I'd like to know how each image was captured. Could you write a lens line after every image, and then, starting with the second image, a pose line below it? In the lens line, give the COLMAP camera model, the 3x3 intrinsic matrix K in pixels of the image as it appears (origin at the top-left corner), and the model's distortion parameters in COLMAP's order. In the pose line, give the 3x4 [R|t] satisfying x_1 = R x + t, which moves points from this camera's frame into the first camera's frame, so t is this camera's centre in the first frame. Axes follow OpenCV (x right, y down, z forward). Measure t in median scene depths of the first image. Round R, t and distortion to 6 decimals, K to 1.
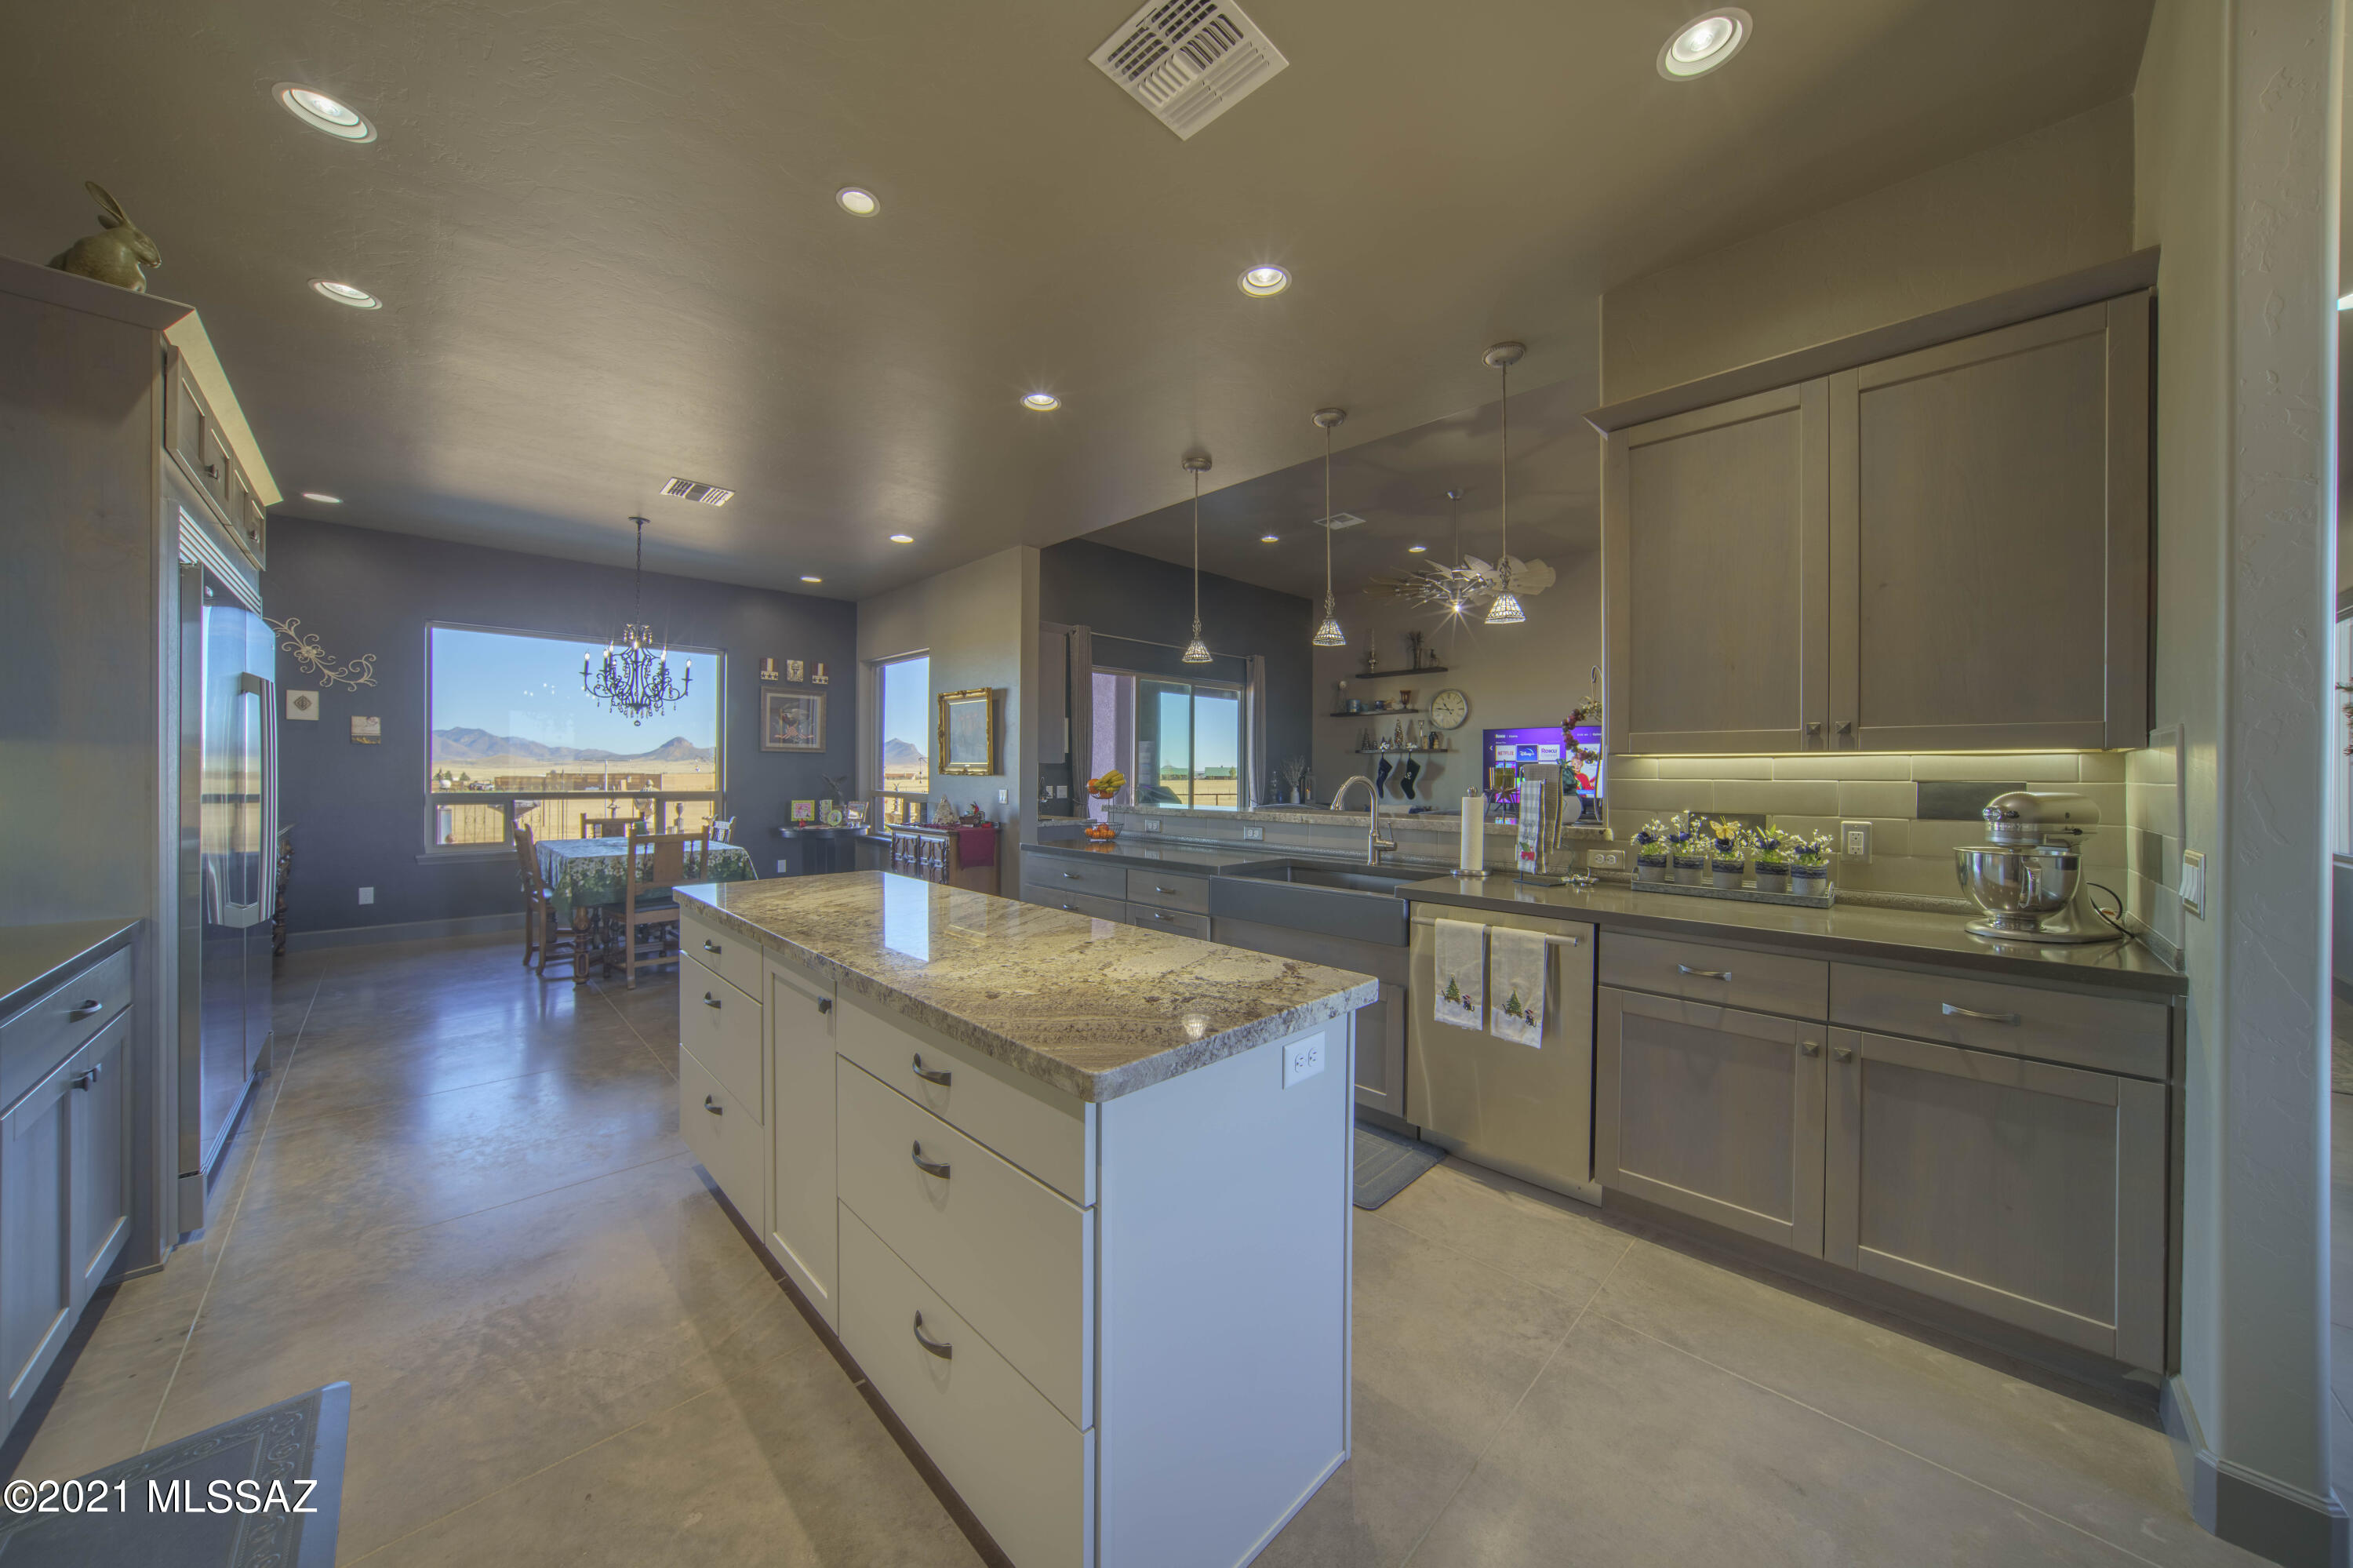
lens RADIAL K [[784.8, 0, 1181.4], [0, 784.8, 776.1], [0, 0, 1]] dist [-0.010455, 0.000006]
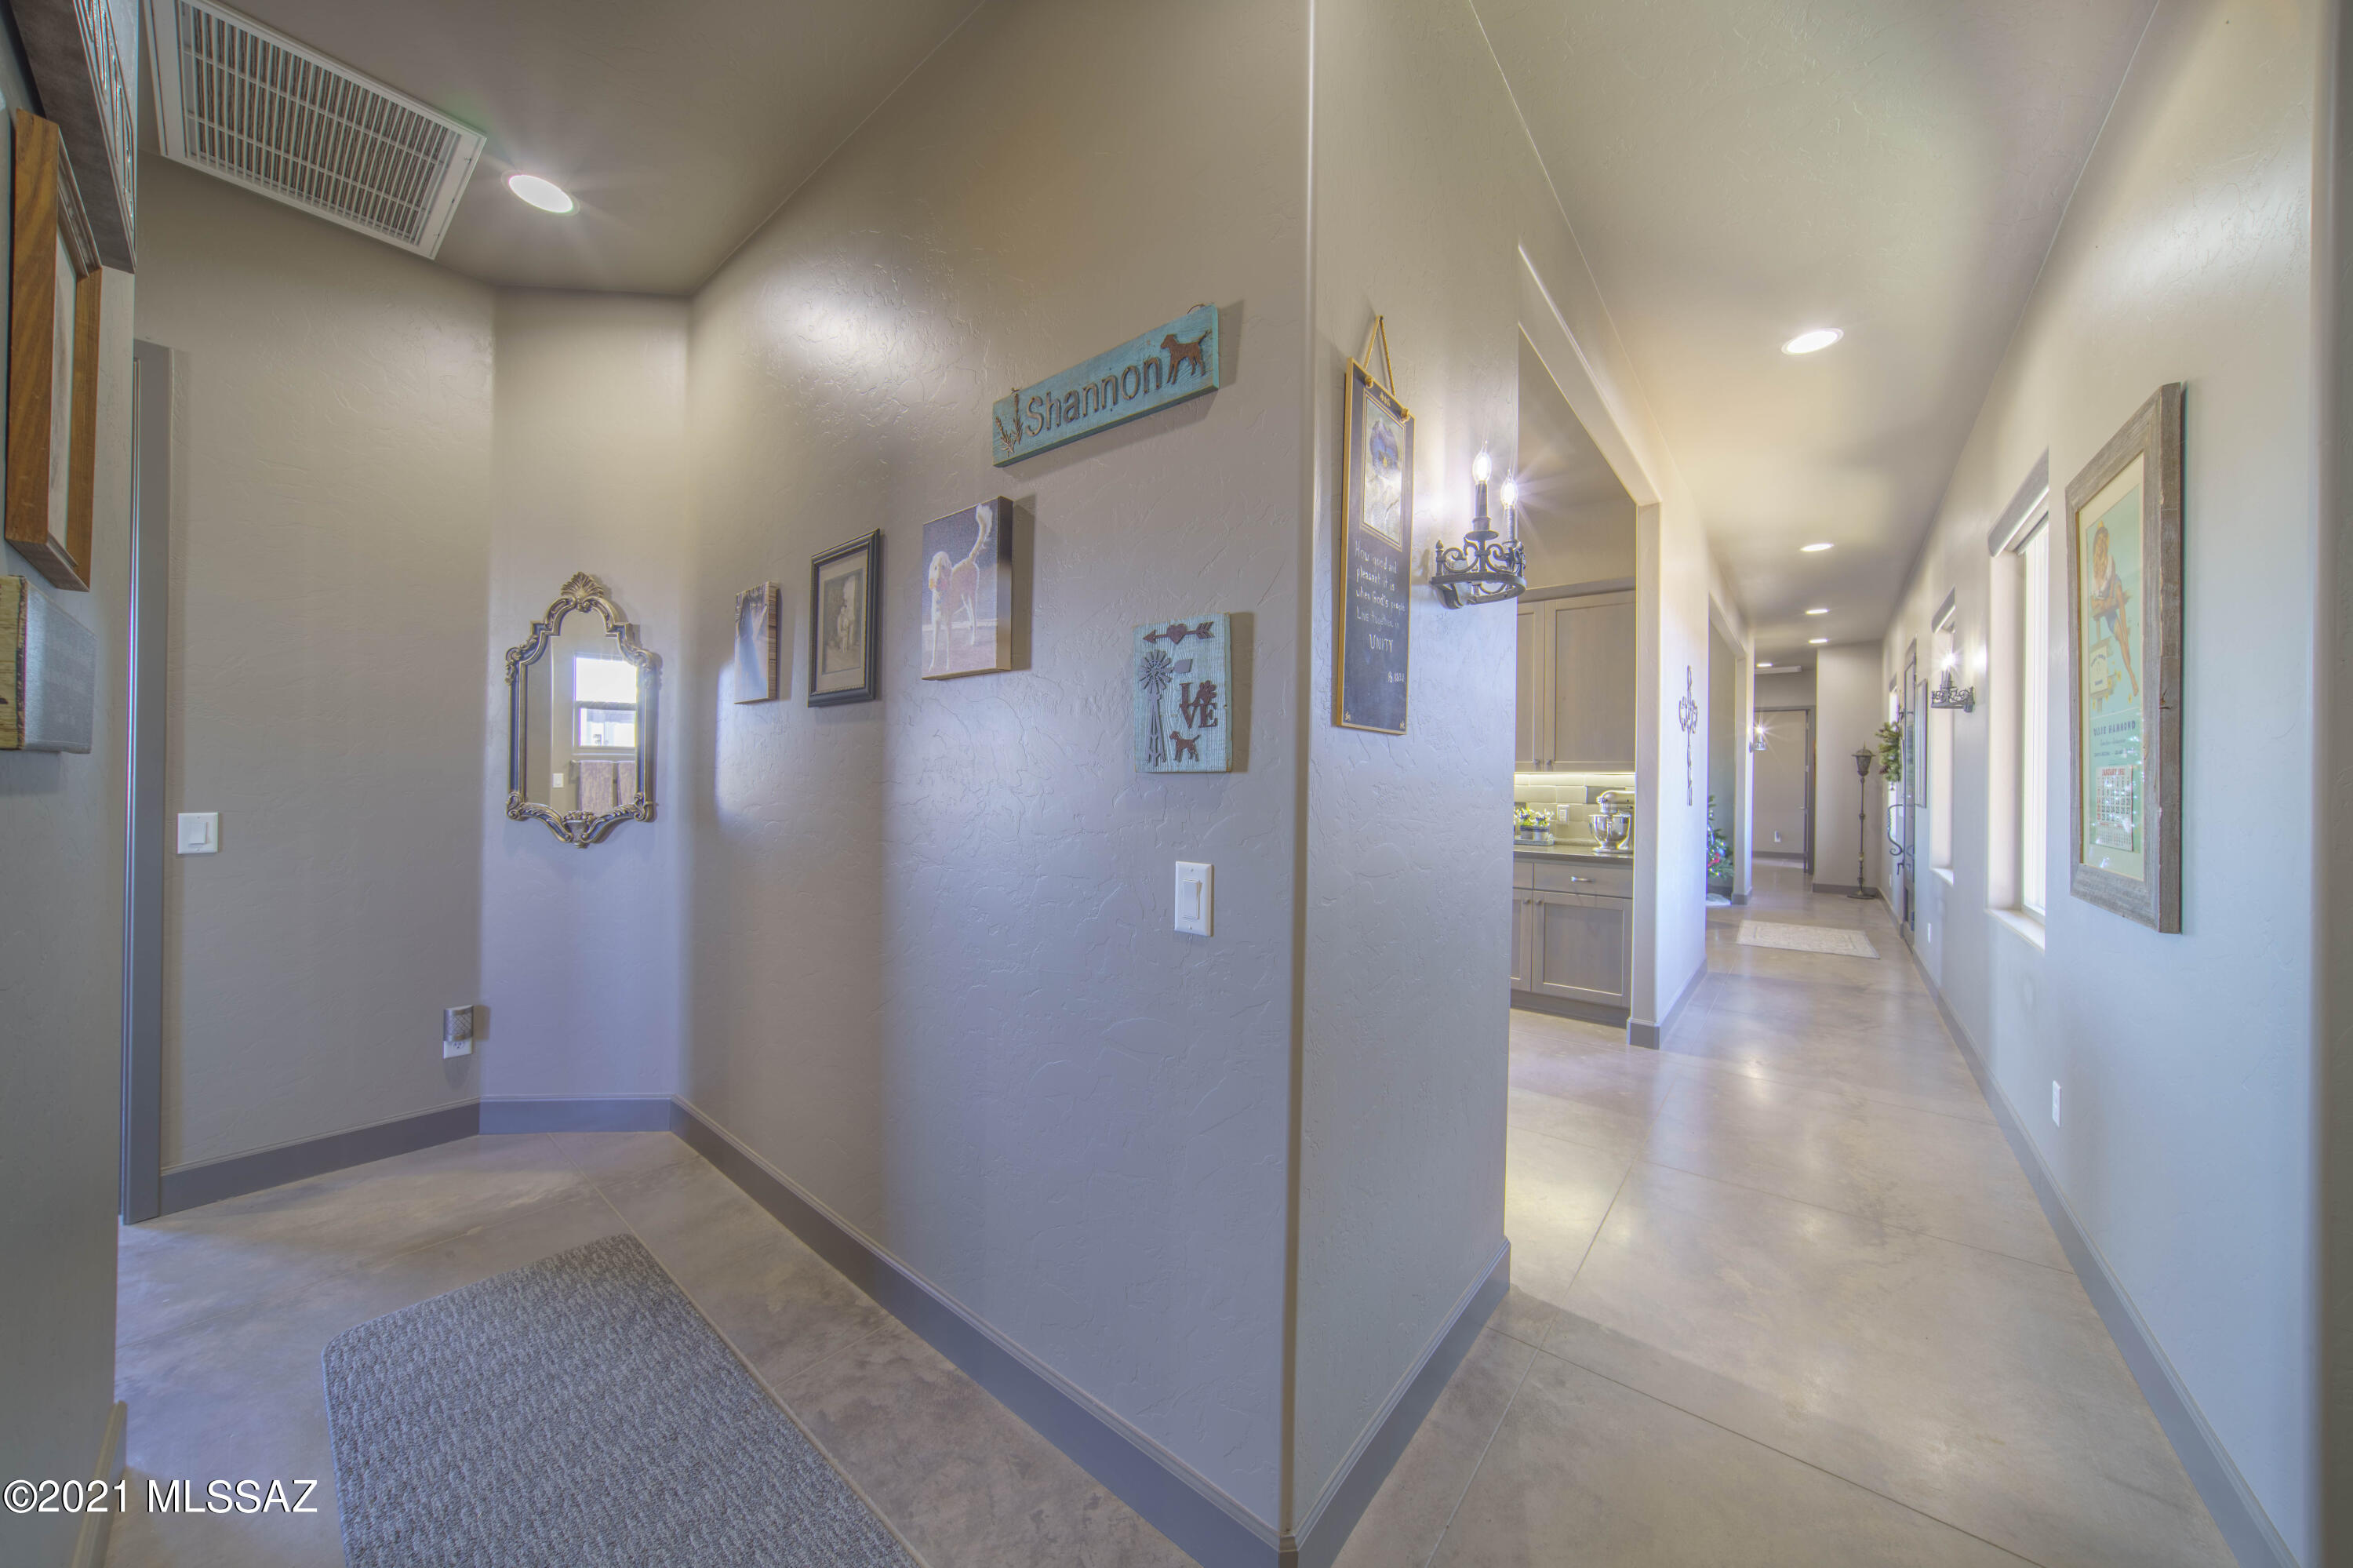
lens RADIAL K [[784.8, 0, 1171.7], [0, 784.8, 777.1], [0, 0, 1]] dist [-0.010455, 0.000006]
pose [[0.995379, 0.012145, 0.095251, -0.317973], [-0.011562, 0.999911, -0.006668, 0.007228], [-0.095323, 0.005536, 0.995431, -0.826537]]
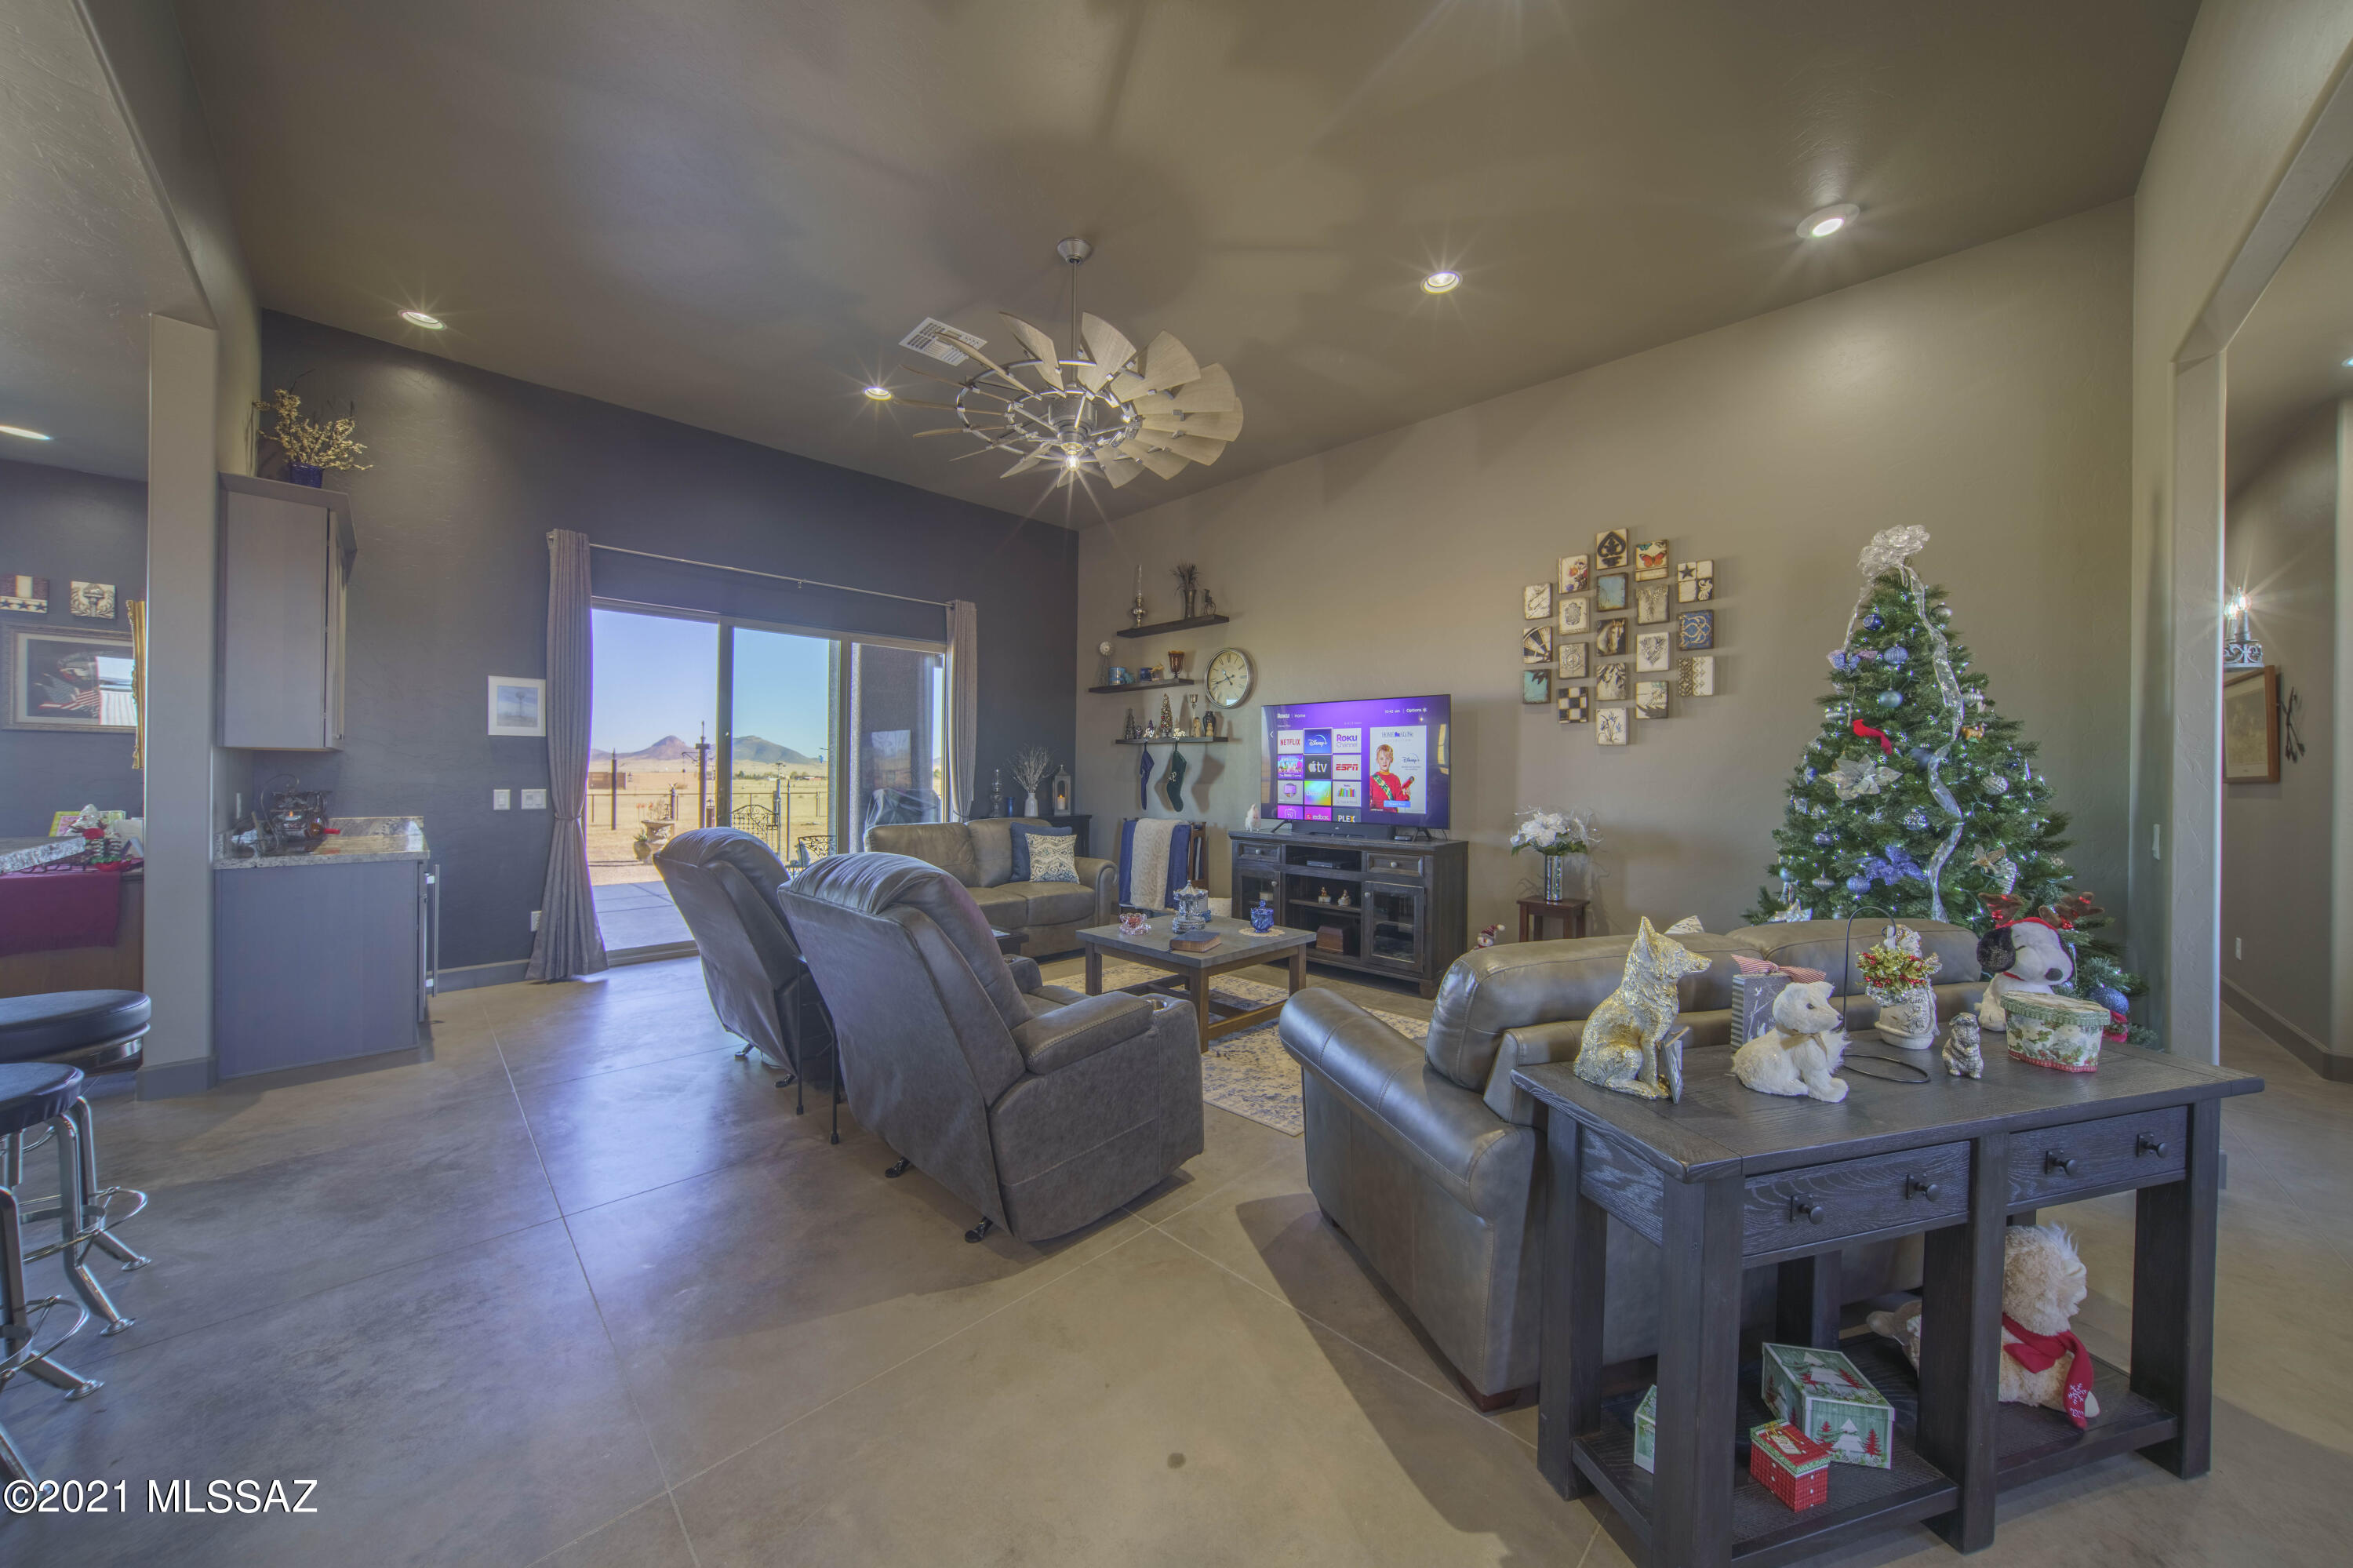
lens RADIAL K [[784.8, 0, 1173.1], [0, 784.8, 776.7], [0, 0, 1]] dist [-0.010455, 0.000006]
pose [[0.999961, 0.005959, -0.006562, 0.319847], [-0.005972, 0.999980, -0.001904, 0.000793], [0.006551, 0.001943, 0.999977, 0.350323]]
